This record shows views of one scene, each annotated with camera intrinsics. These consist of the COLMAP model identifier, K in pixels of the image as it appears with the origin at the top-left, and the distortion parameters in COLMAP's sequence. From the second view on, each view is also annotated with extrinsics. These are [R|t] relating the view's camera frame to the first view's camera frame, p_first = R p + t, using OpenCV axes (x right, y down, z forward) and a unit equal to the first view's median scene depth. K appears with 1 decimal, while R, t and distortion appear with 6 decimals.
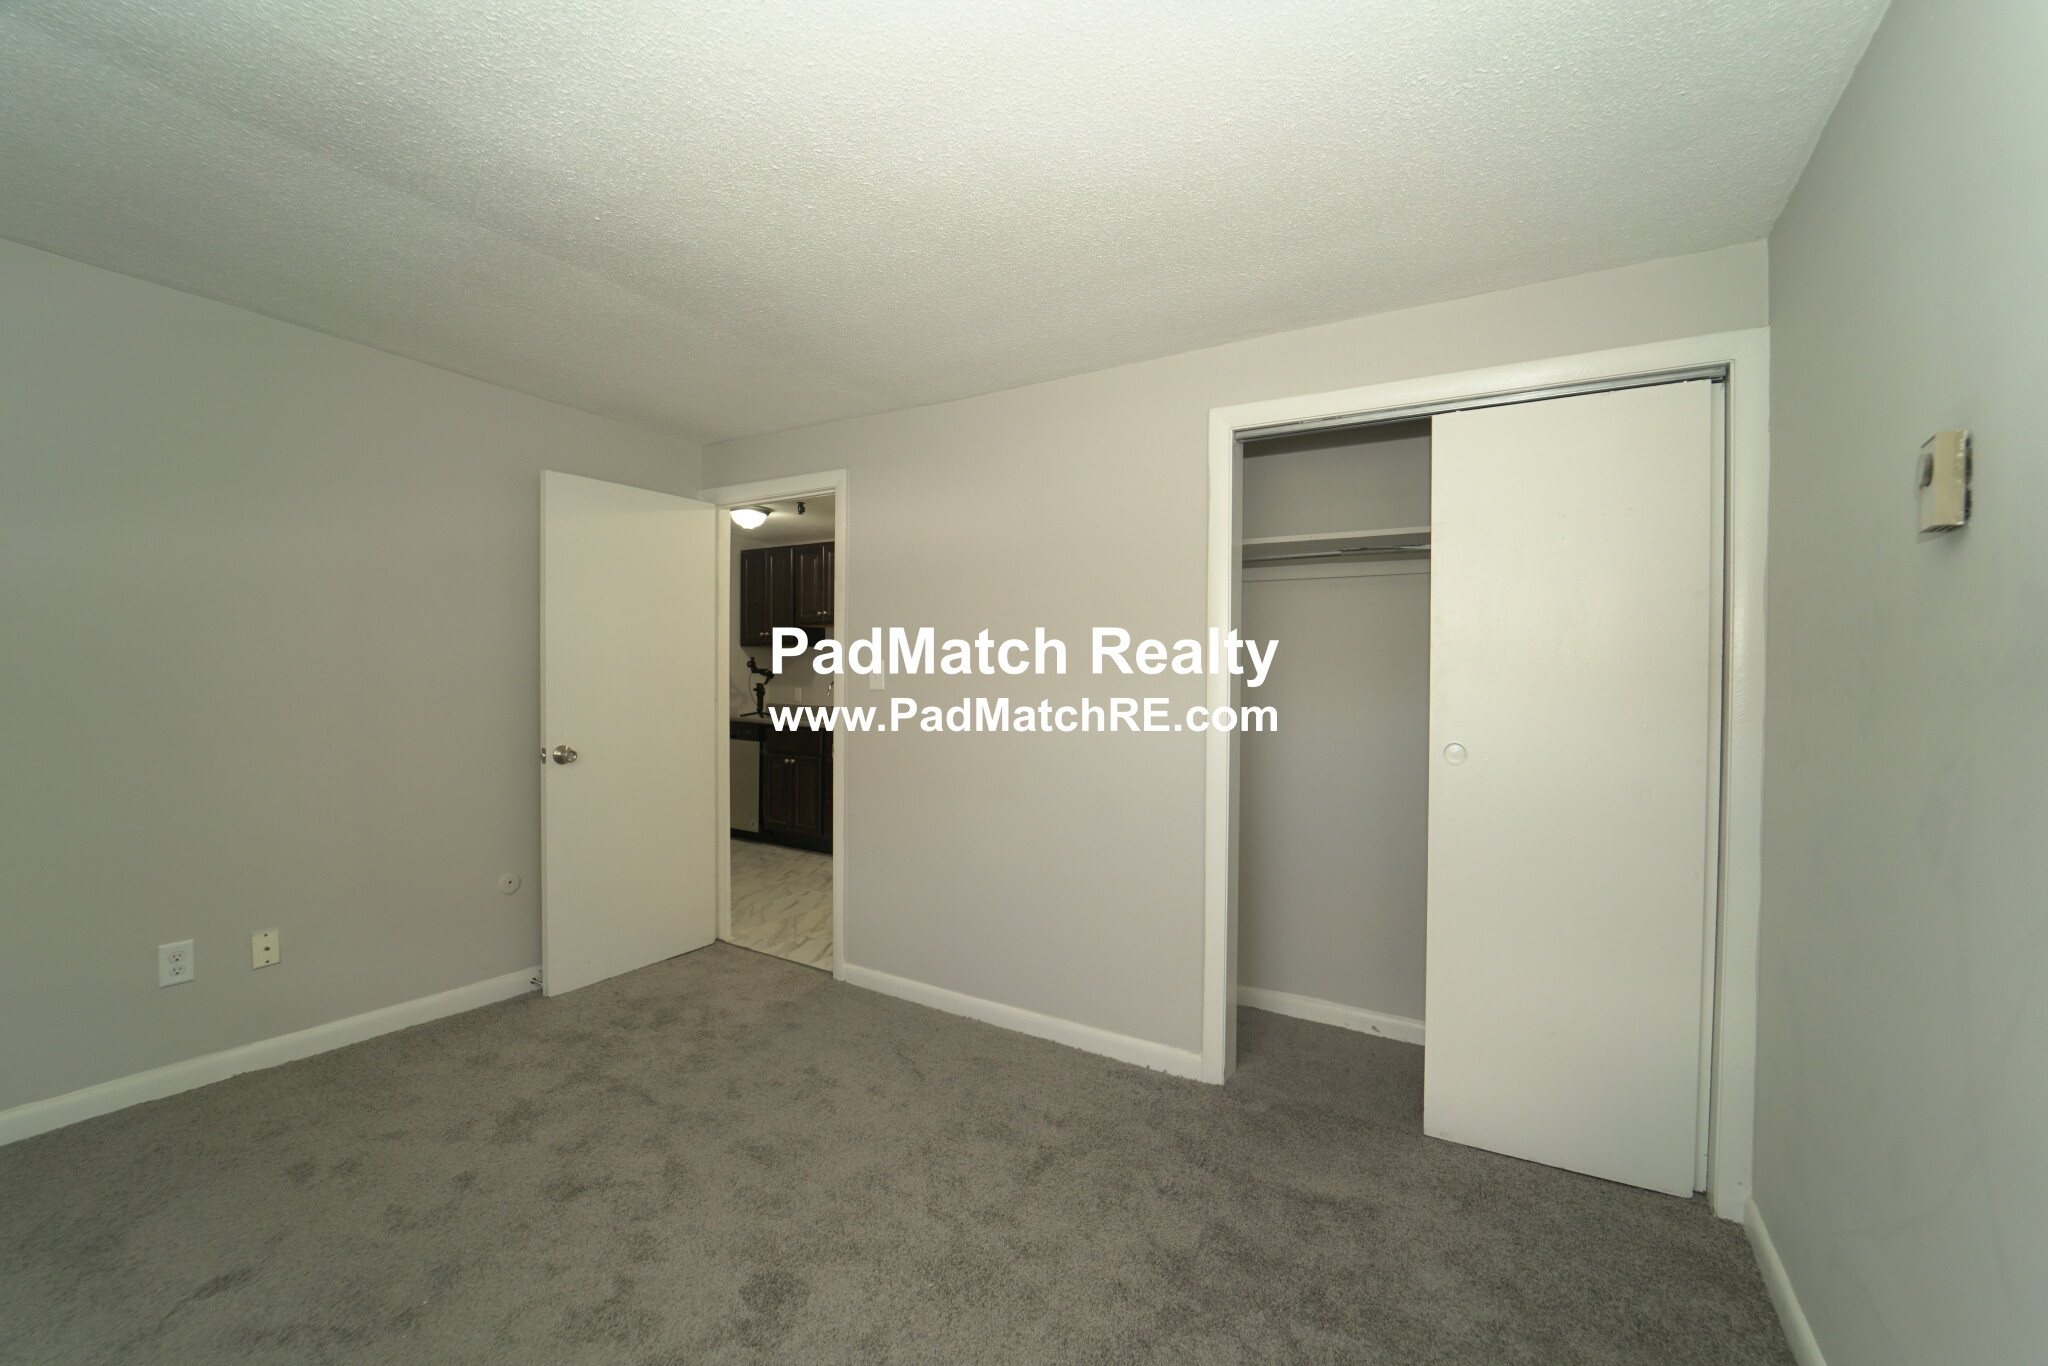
lens RADIAL K [[833.1, 0, 1027.8], [0, 833.1, 681.6], [0, 0, 1]] dist [-0.022552, -0.000871]
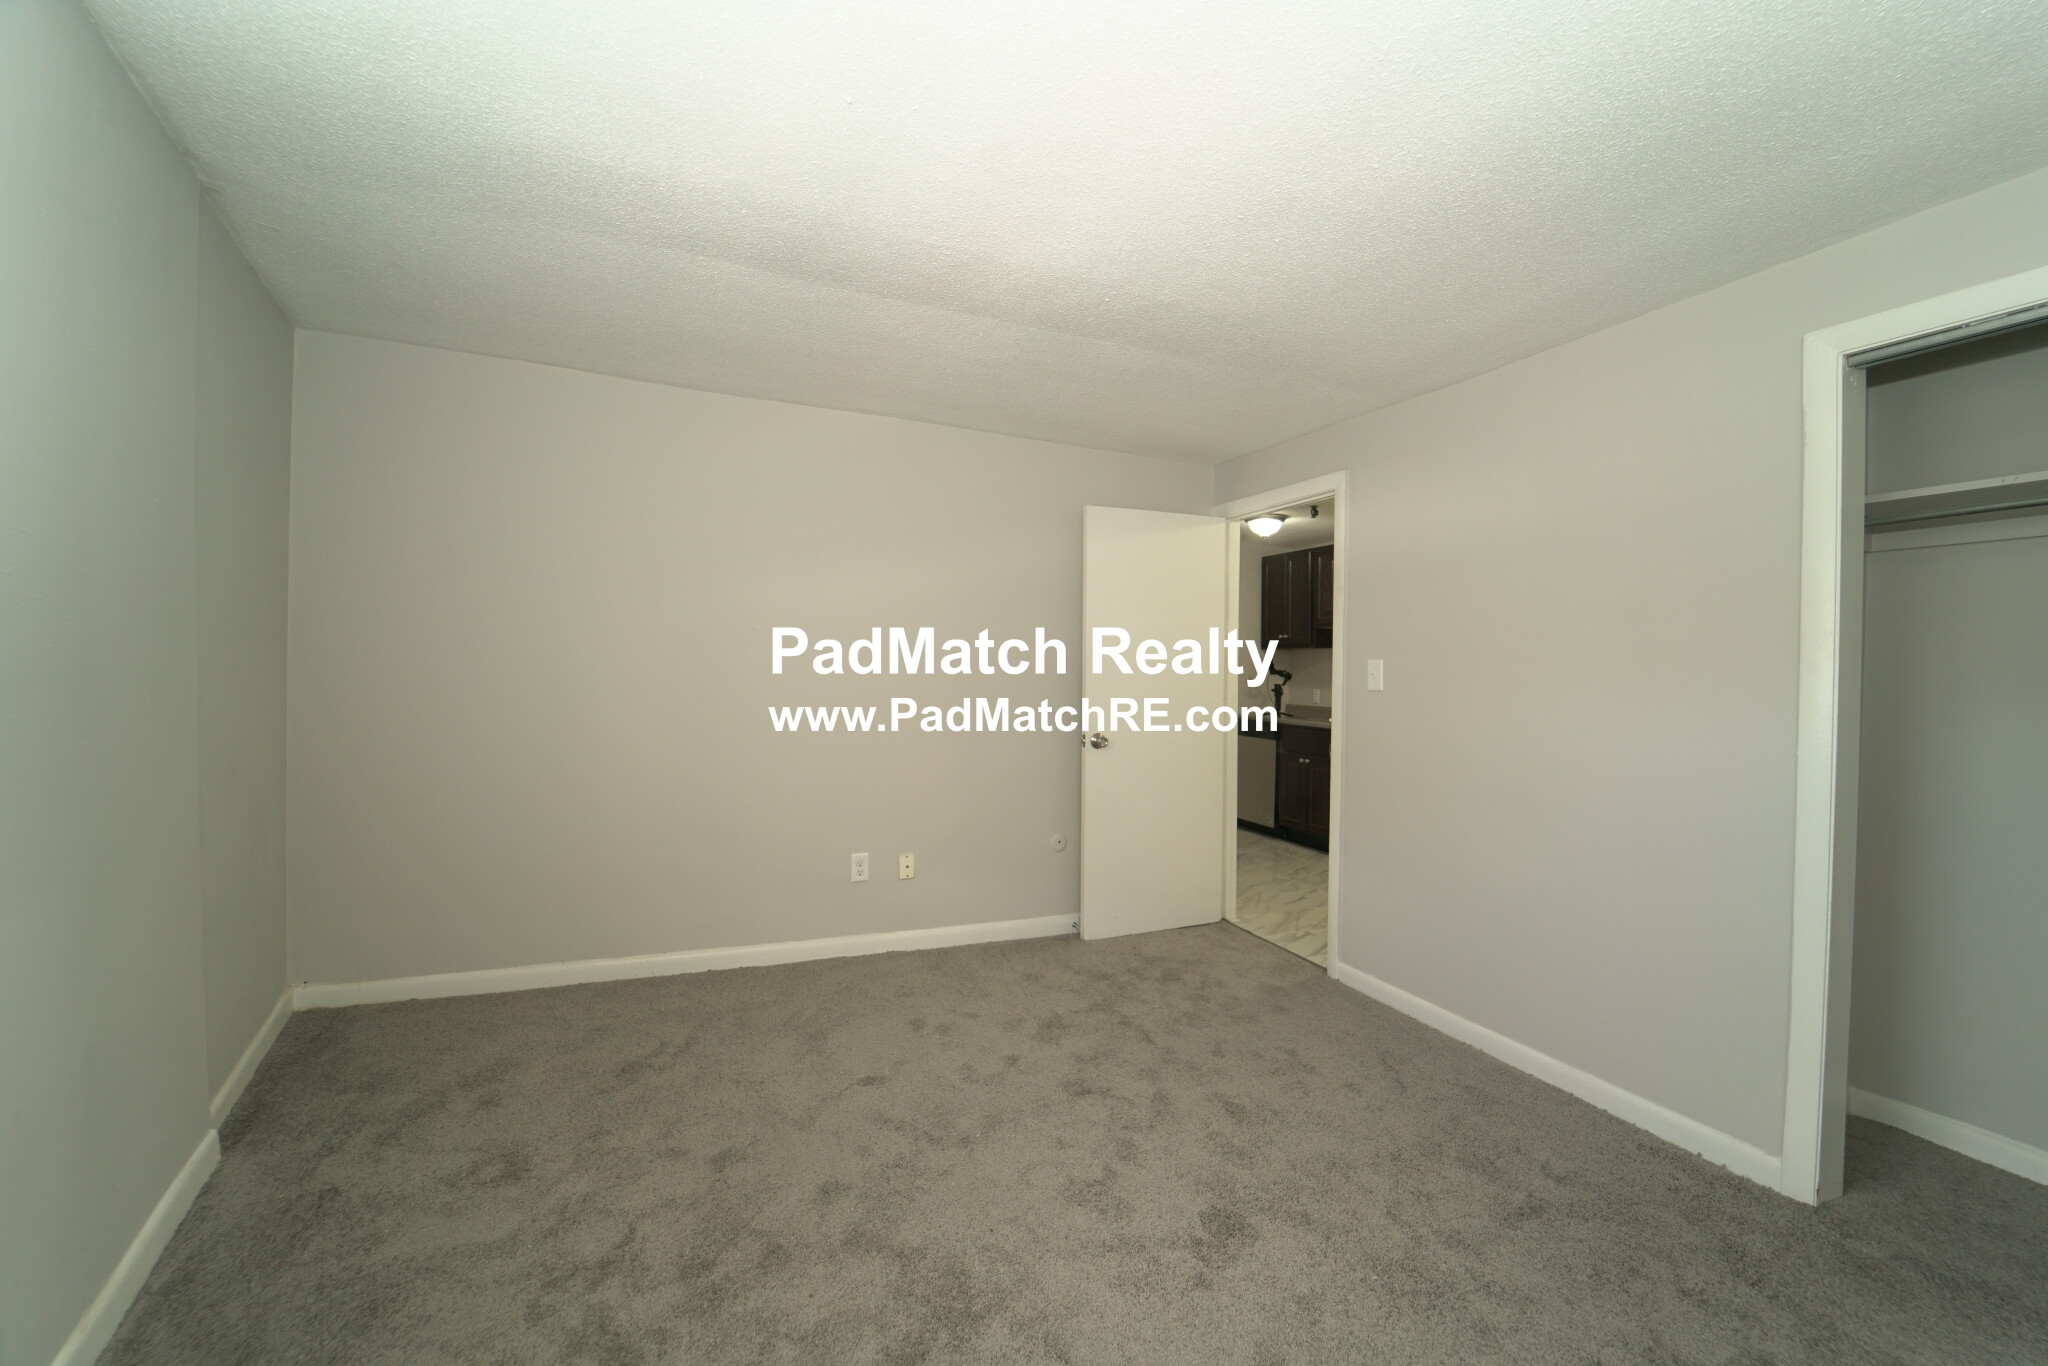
lens RADIAL K [[833.1, 0, 1024.6], [0, 833.1, 679.4], [0, 0, 1]] dist [-0.022552, -0.000871]
pose [[0.804524, 0.004971, -0.593900, 0.089650], [-0.009022, 0.999952, -0.003852, 0.005862], [0.593852, 0.008457, 0.804530, -0.047917]]
